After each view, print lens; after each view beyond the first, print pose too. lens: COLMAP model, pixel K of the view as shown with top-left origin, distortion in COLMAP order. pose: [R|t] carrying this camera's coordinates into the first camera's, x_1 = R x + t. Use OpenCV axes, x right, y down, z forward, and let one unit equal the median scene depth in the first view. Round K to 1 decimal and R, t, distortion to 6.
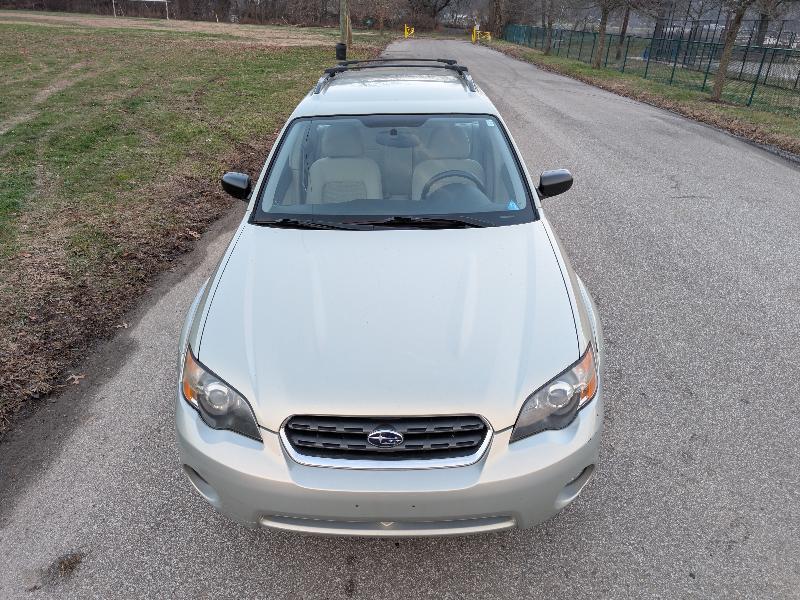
lens RADIAL K [[586.9, 0, 403.0], [0, 586.9, 303.9], [0, 0, 1]] dist [0.008000, -0.004094]
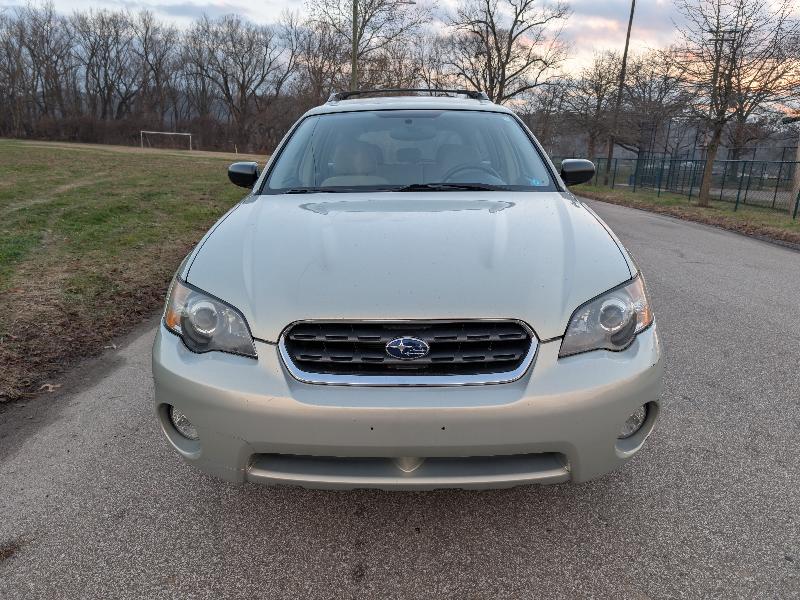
lens RADIAL K [[579.1, 0, 413.1], [0, 579.1, 301.5], [0, 0, 1]] dist [0.008868, -0.007367]
pose [[0.999934, 0.002604, 0.011216, -0.026674], [-0.000321, 0.980018, -0.198910, 0.273700], [-0.011510, 0.198893, 0.979954, 0.165670]]
